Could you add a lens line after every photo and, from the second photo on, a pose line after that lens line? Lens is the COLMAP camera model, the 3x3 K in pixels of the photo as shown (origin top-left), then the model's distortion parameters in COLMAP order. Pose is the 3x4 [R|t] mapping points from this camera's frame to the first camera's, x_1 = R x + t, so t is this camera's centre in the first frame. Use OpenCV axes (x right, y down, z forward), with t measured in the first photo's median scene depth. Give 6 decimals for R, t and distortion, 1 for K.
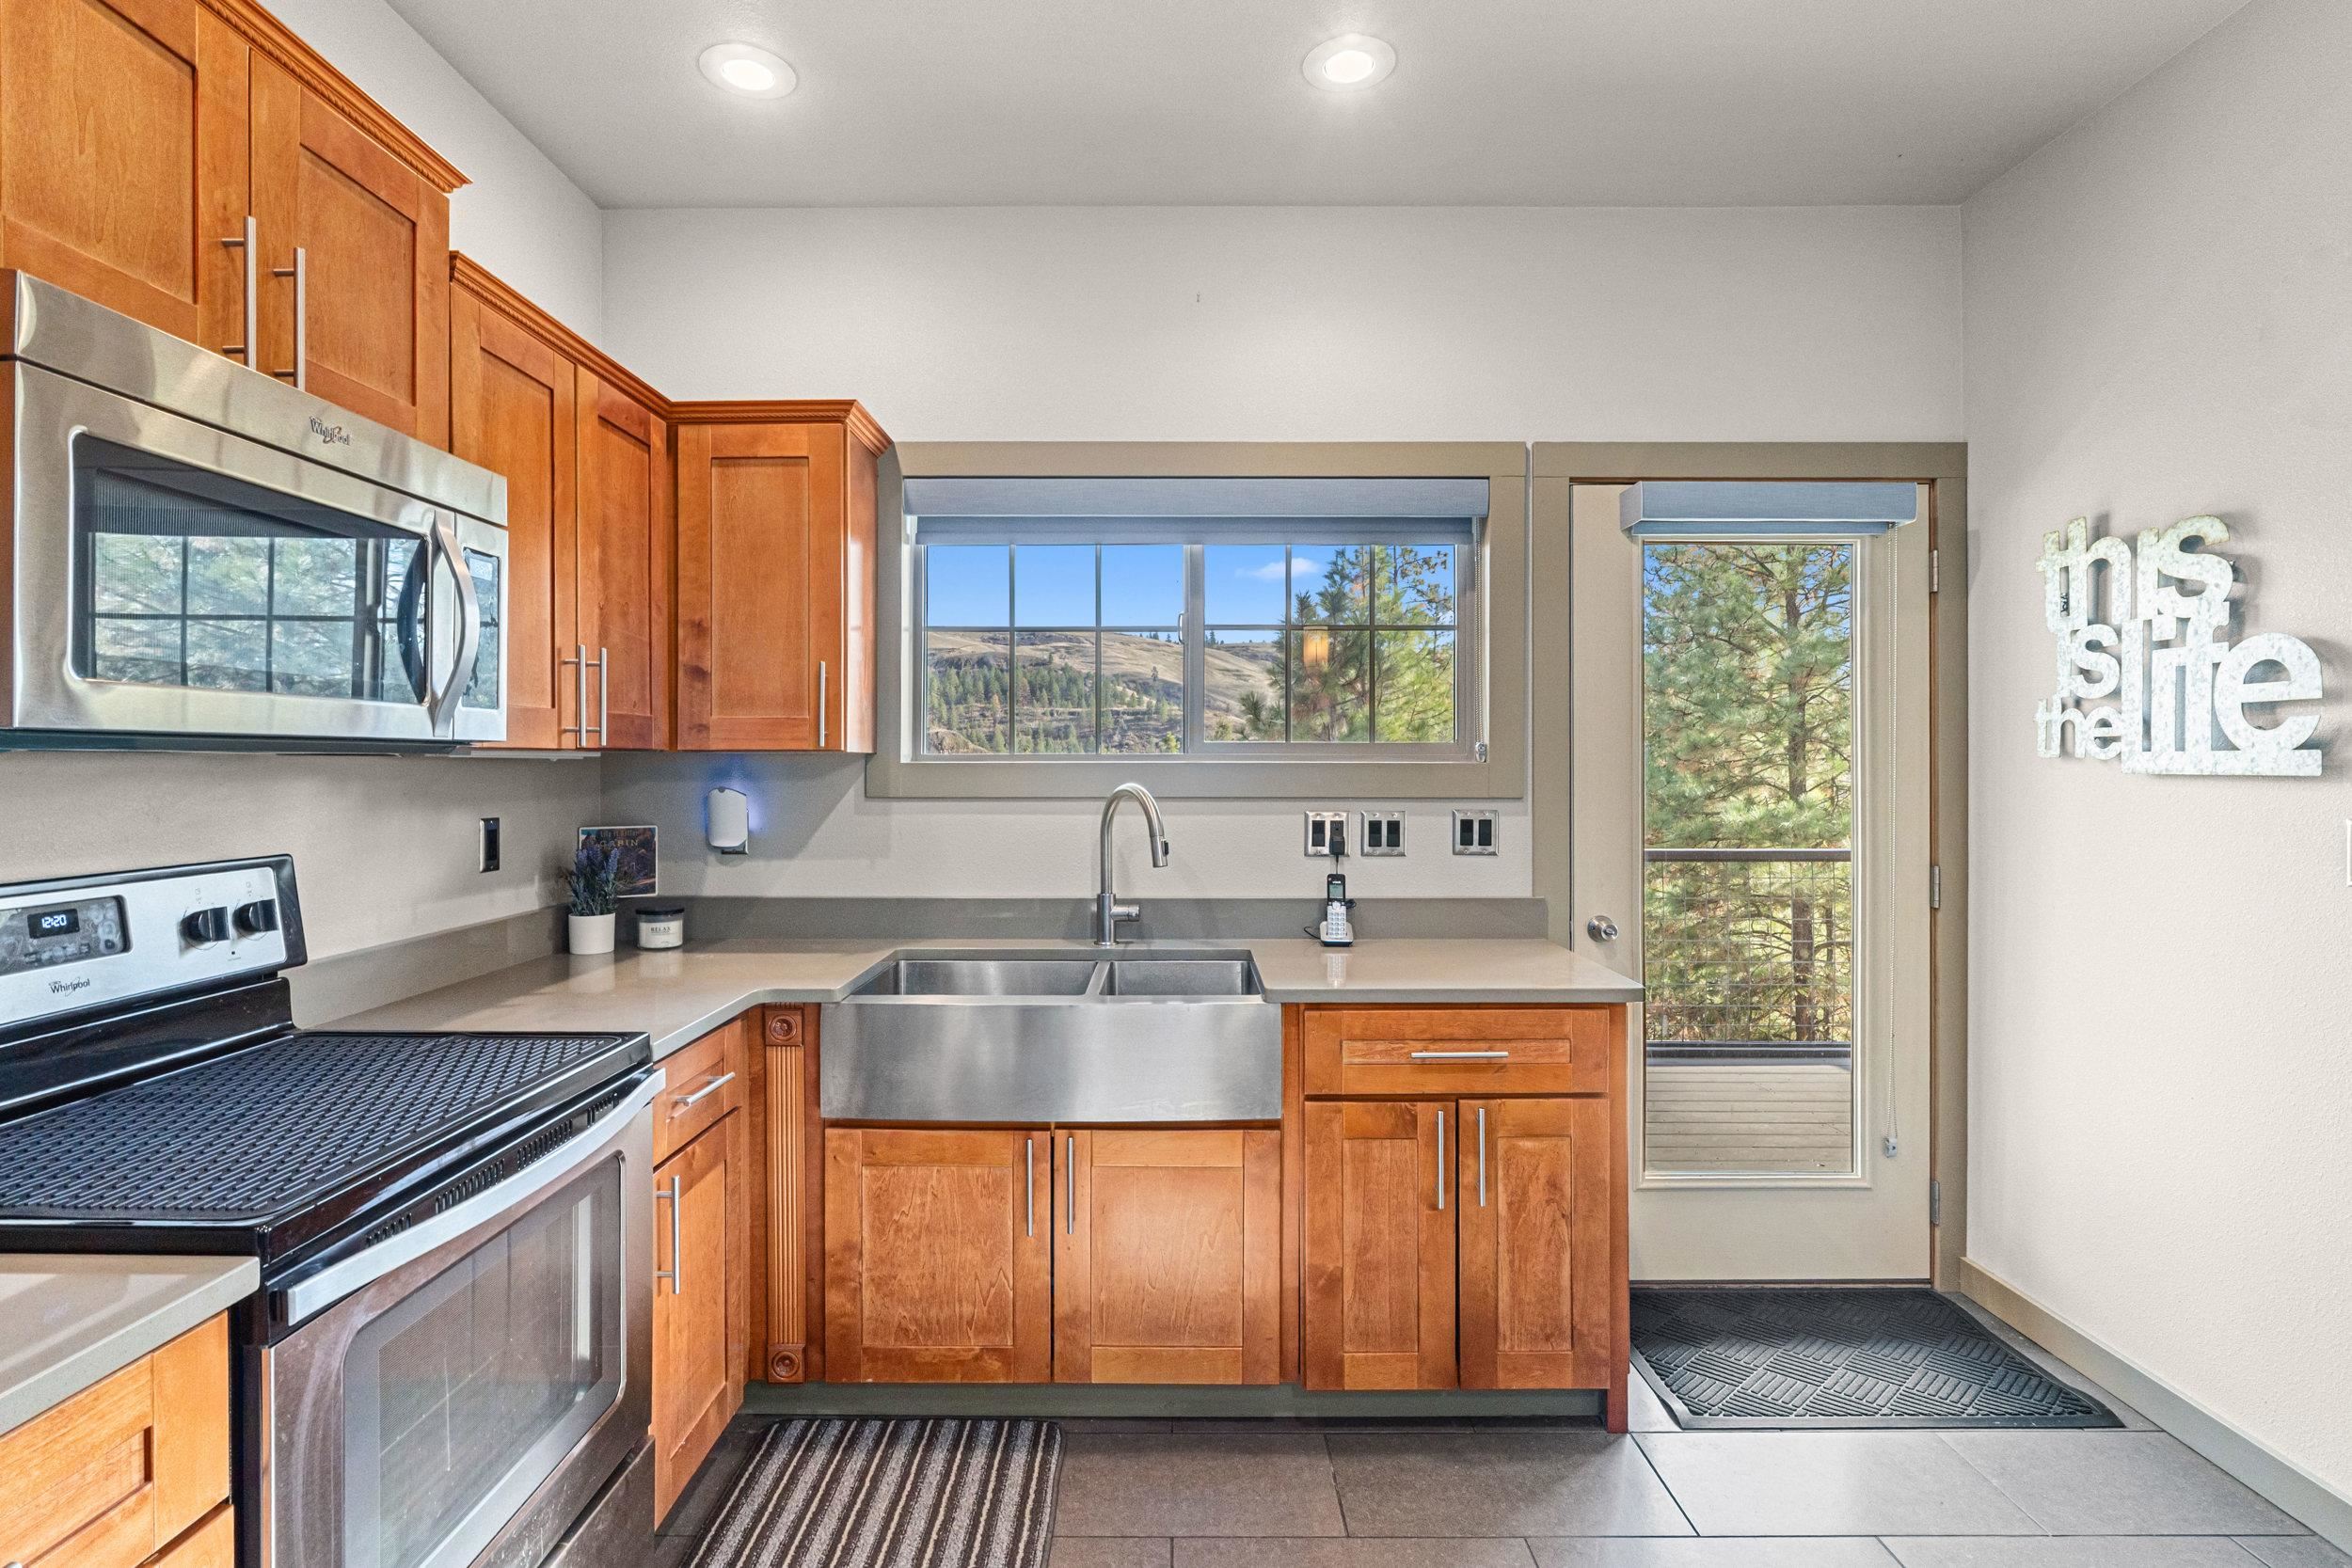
lens RADIAL K [[1140.1, 0, 1176.0], [0, 1140.1, 784.0], [0, 0, 1]] dist [0.001193, -0.000224]
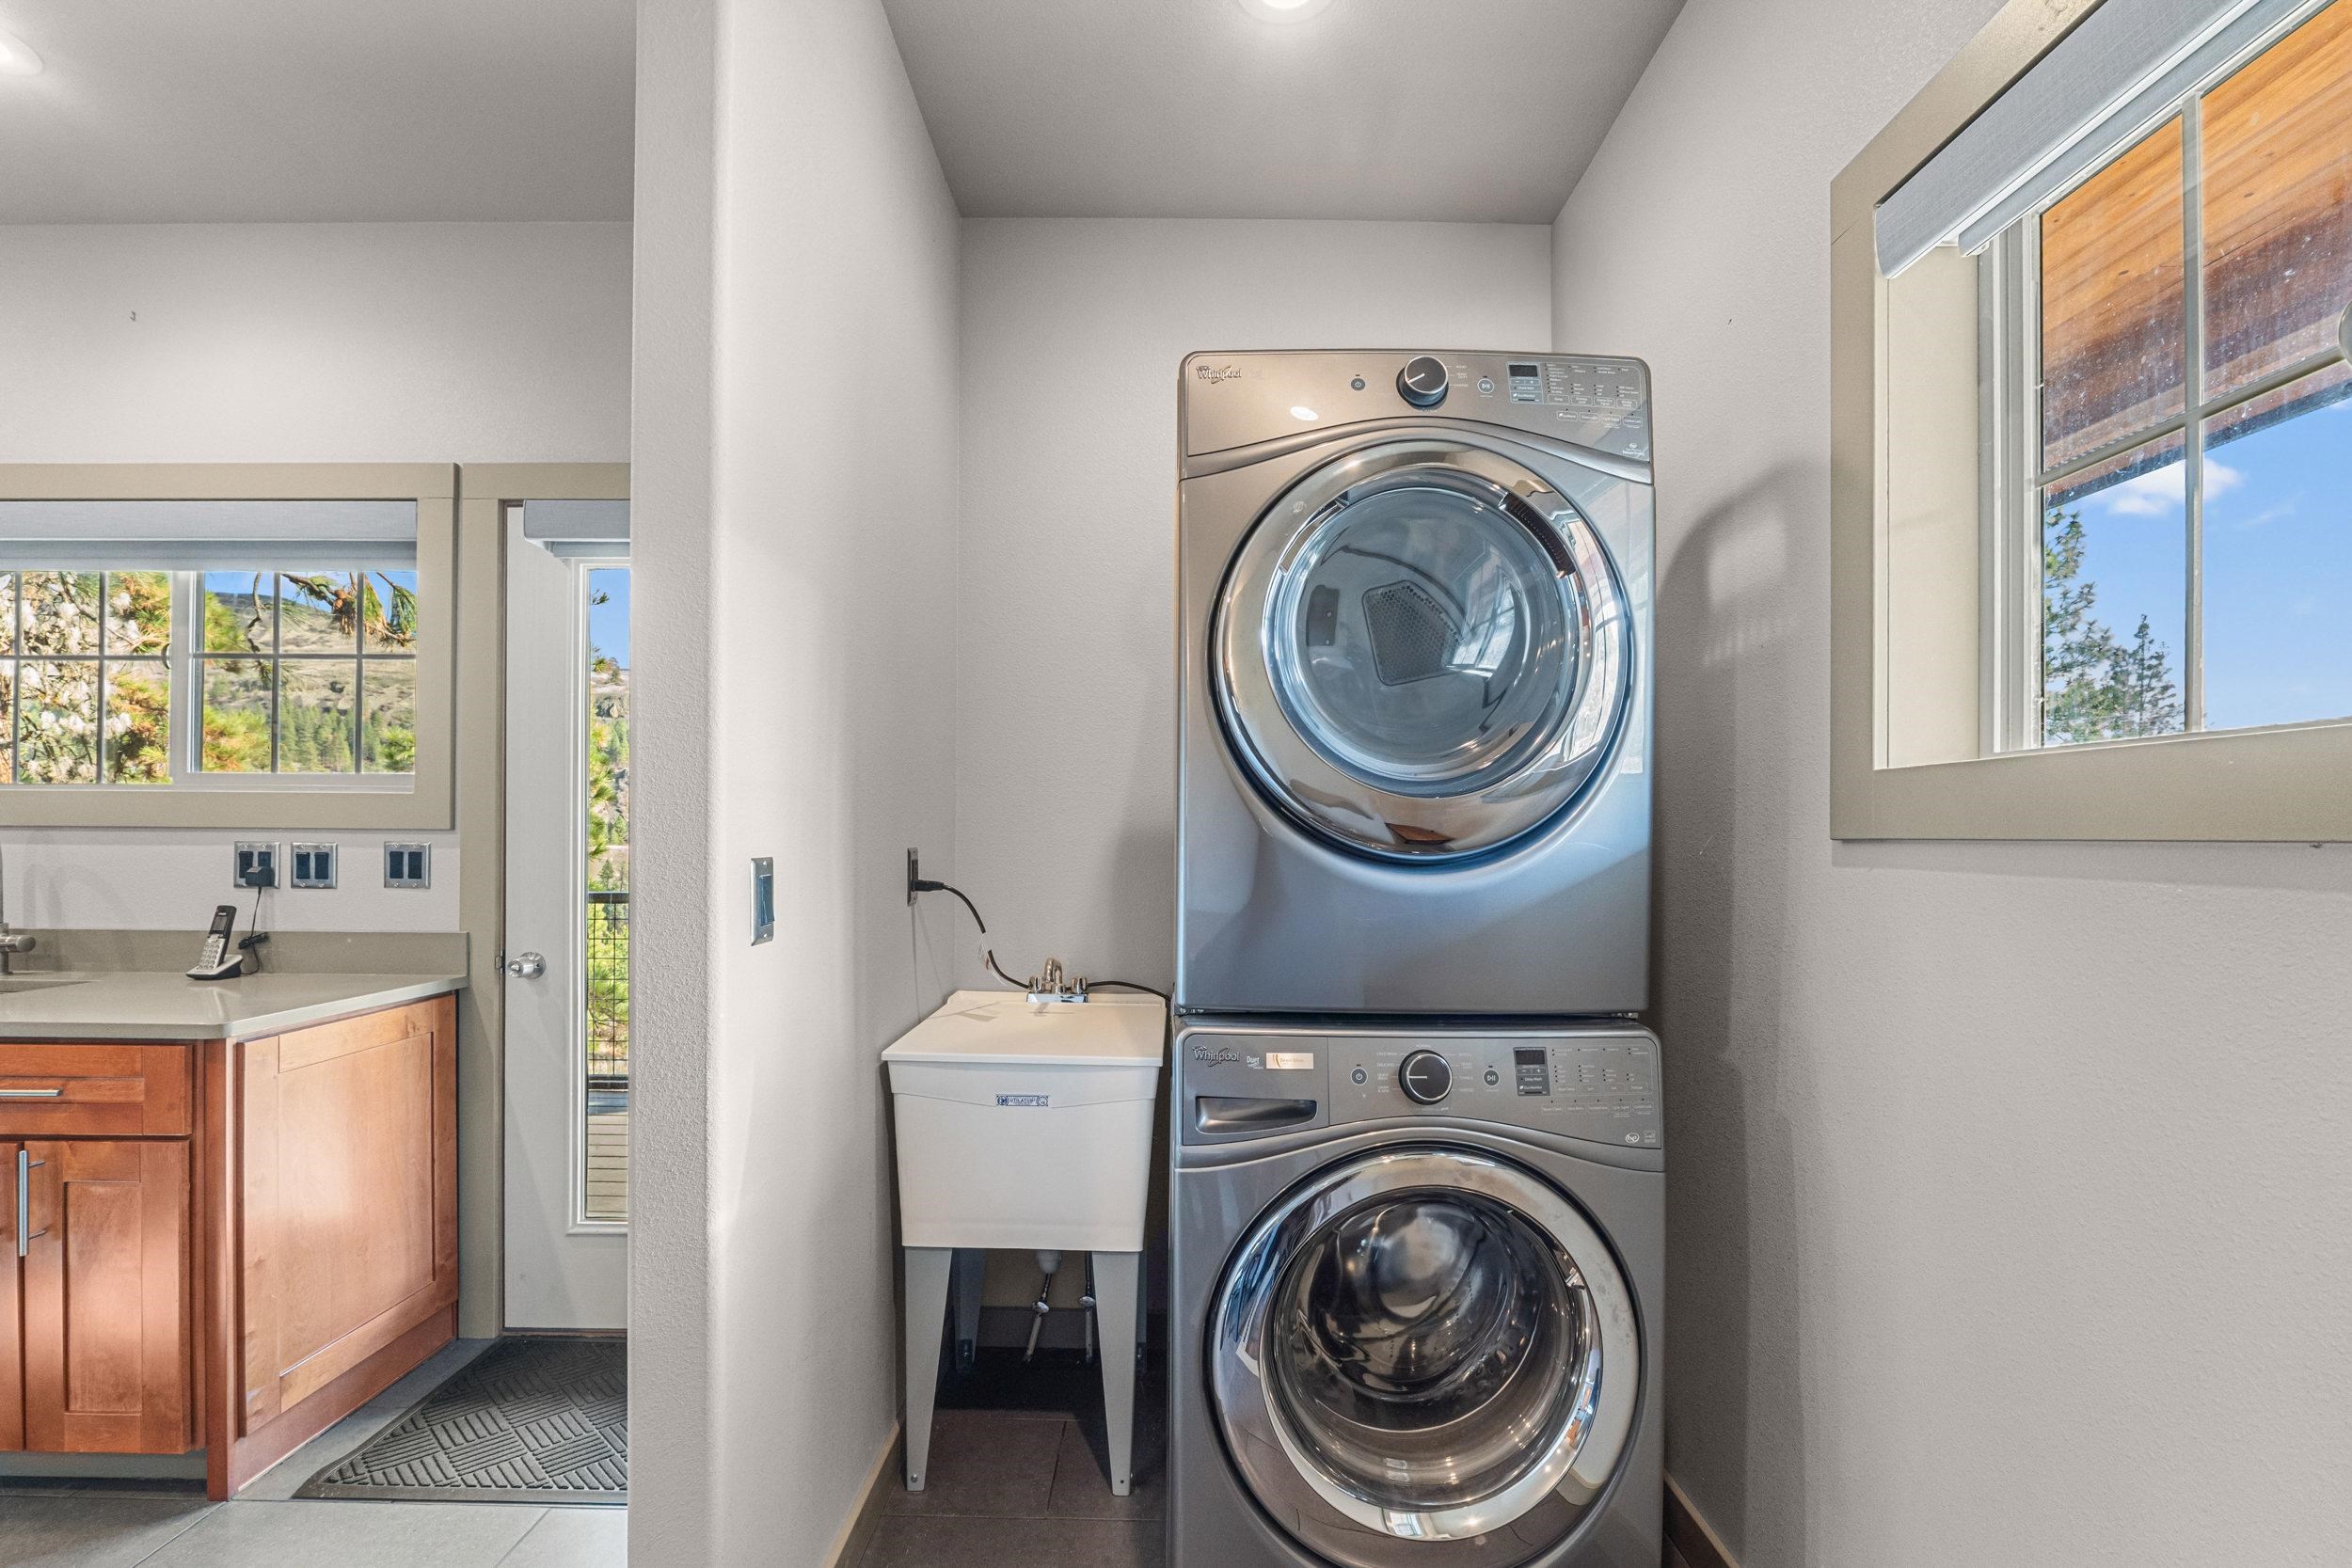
lens RADIAL K [[1007.4, 0, 1172.1], [0, 1007.4, 824.0], [0, 0, 1]] dist [-0.003884, -0.000752]
pose [[0.999946, 0.009366, -0.004414, 1.185785], [-0.009465, 0.999690, -0.023029, 0.026575], [0.004197, 0.023069, 0.999725, 0.174307]]
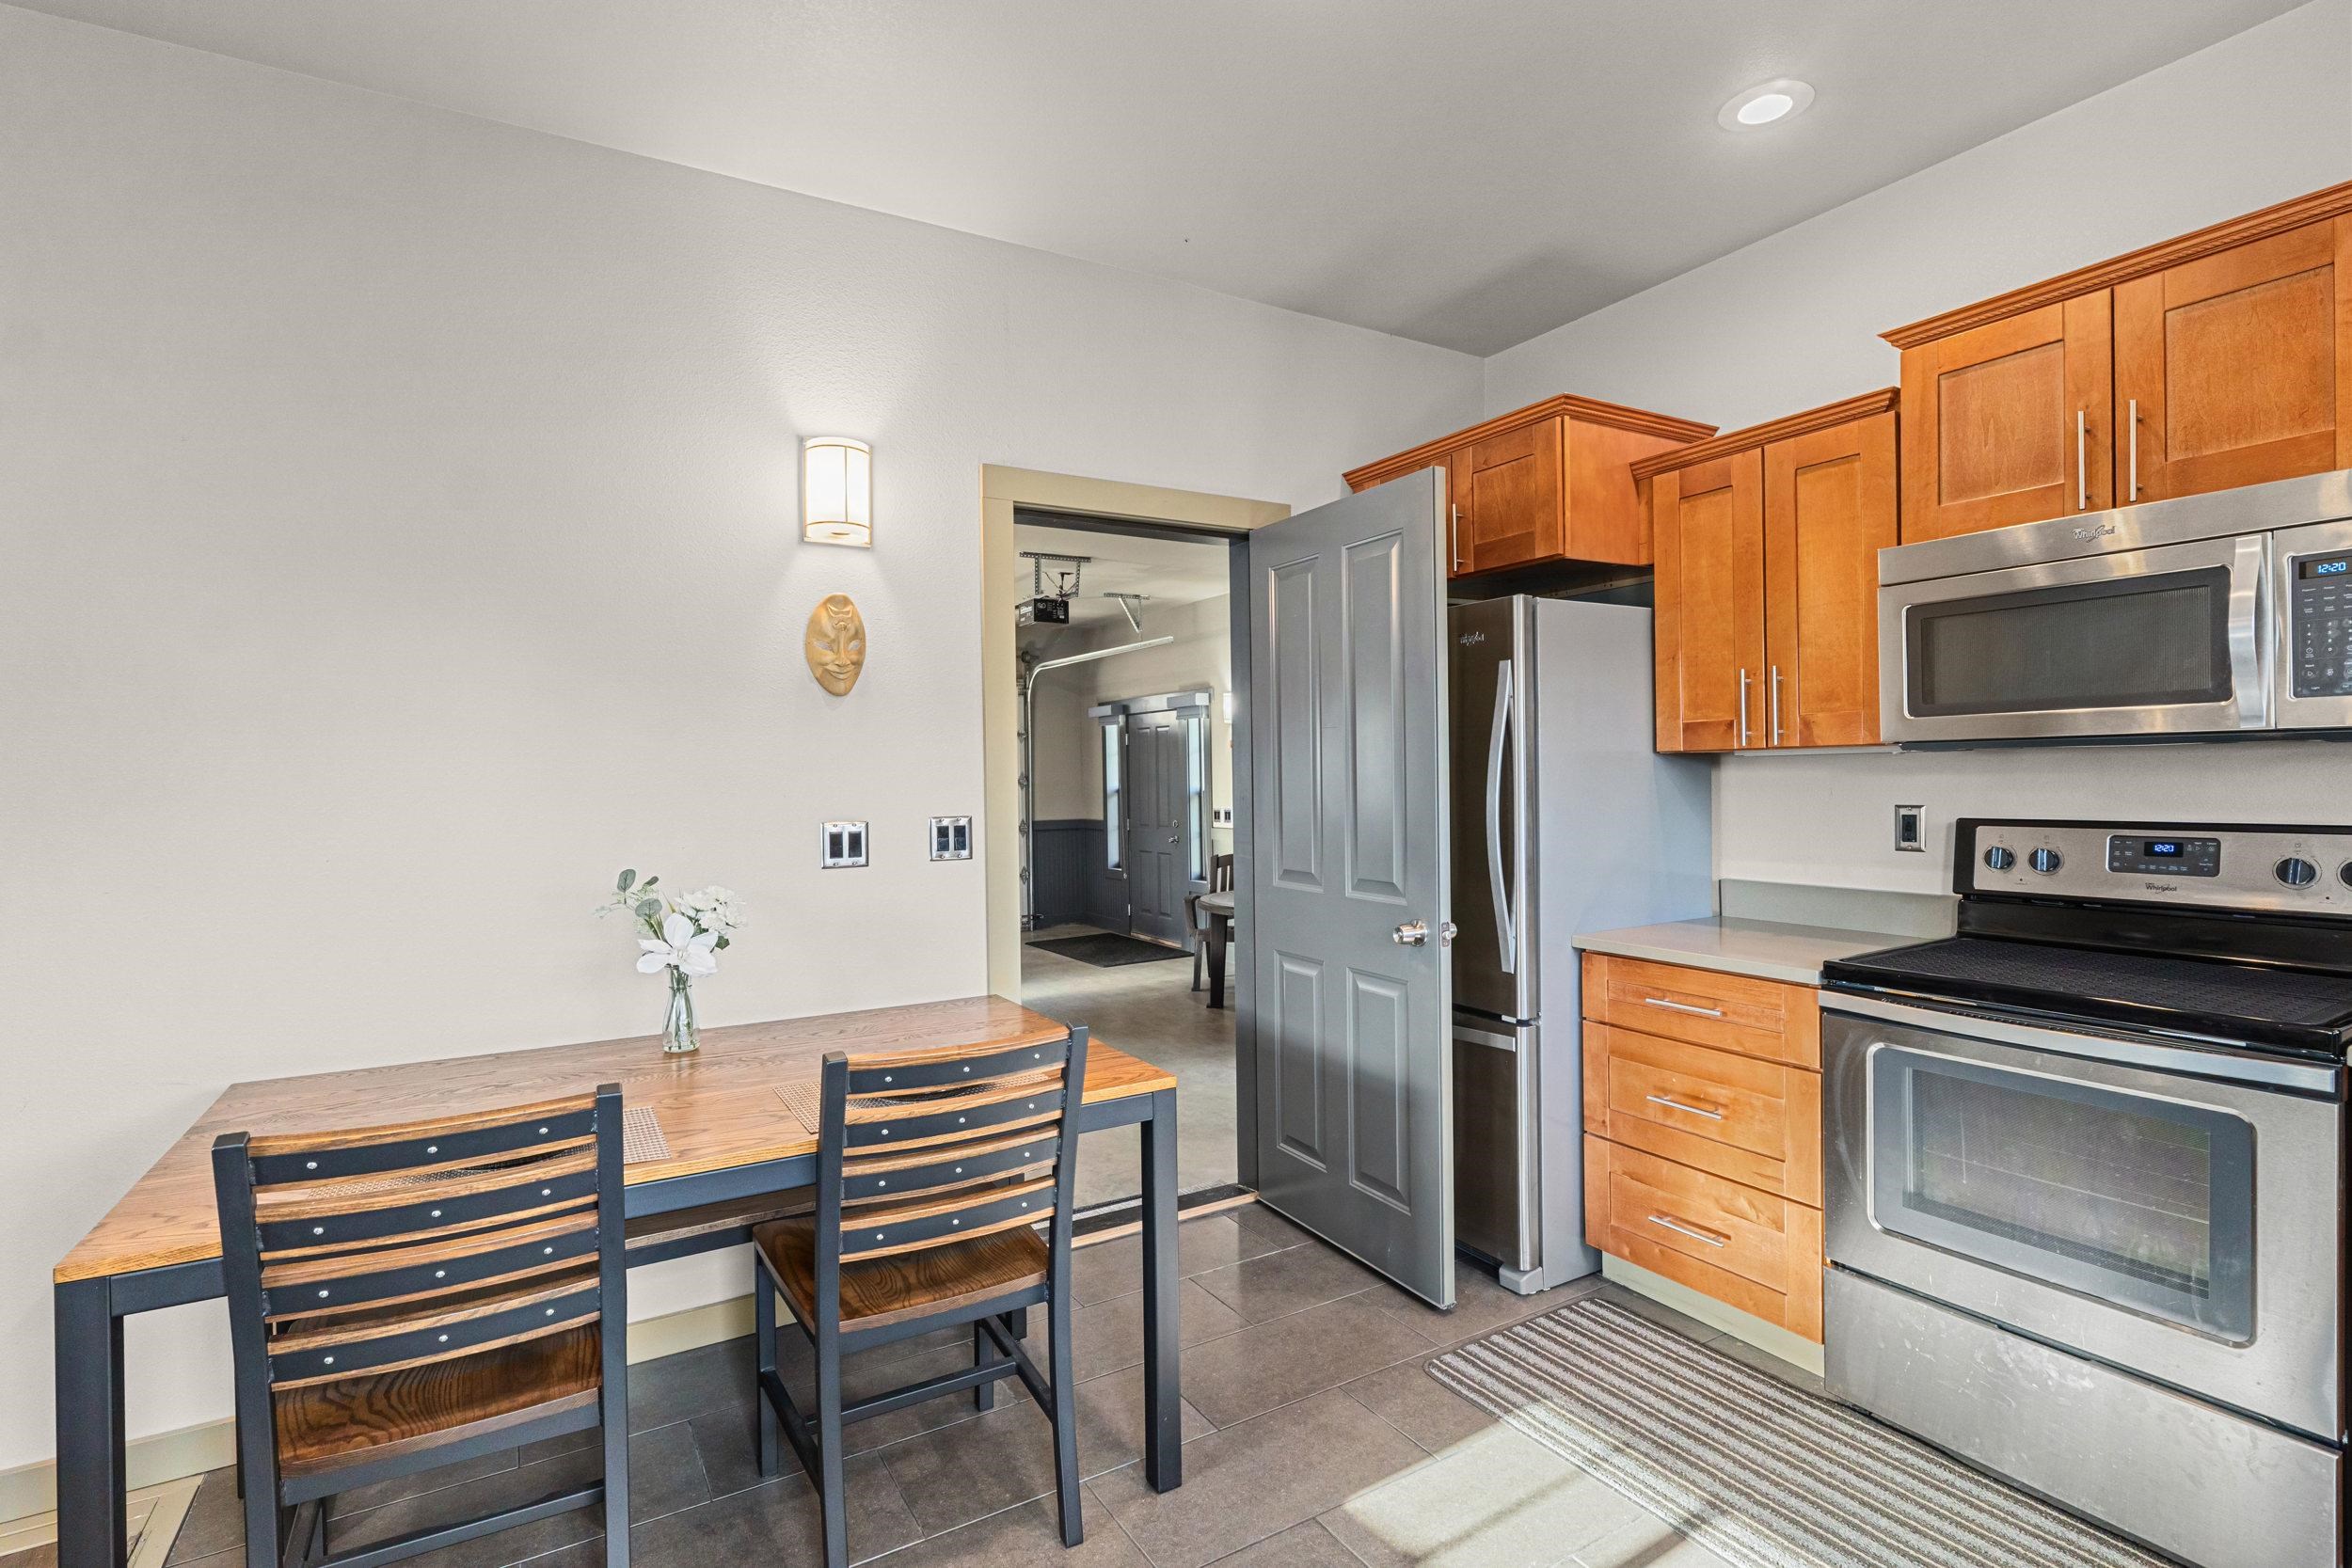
lens RADIAL K [[1140.1, 0, 1176.0], [0, 1140.1, 784.0], [0, 0, 1]] dist [0.001193, -0.000224]
pose [[-0.857204, 0.023053, -0.514461, 0.667664], [0.011022, 0.999590, 0.026426, -0.019042], [0.514859, 0.016982, -0.857107, 1.039453]]
